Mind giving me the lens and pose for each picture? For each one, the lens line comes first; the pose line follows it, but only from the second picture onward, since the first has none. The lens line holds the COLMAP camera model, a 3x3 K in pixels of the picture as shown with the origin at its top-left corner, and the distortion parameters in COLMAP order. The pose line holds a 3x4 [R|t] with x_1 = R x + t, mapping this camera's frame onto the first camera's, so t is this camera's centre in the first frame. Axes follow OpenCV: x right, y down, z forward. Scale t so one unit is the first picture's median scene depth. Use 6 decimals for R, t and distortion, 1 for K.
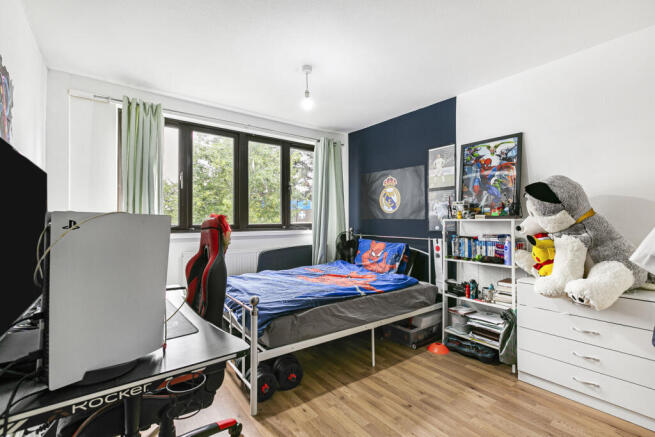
lens RADIAL K [[297.3, 0, 328.9], [0, 297.3, 212.2], [0, 0, 1]] dist [0.001533, -0.000180]
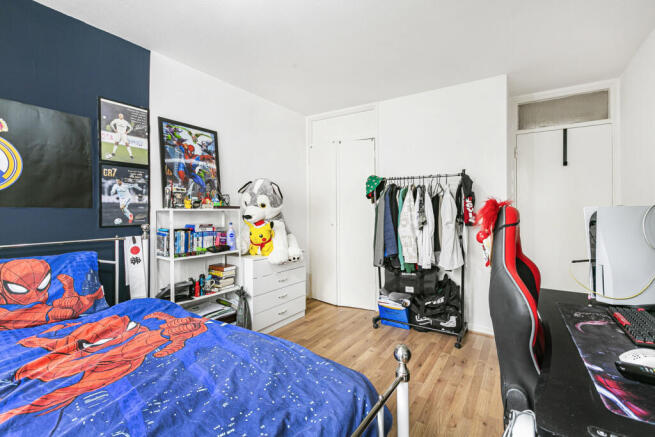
lens RADIAL K [[297.3, 0, 328.9], [0, 297.3, 212.2], [0, 0, 1]] dist [0.001533, -0.000180]
pose [[-0.343448, 0.003082, 0.939167, -0.500071], [-0.017664, 0.999797, -0.009740, 0.034495], [-0.939005, -0.019935, -0.343324, 0.903895]]
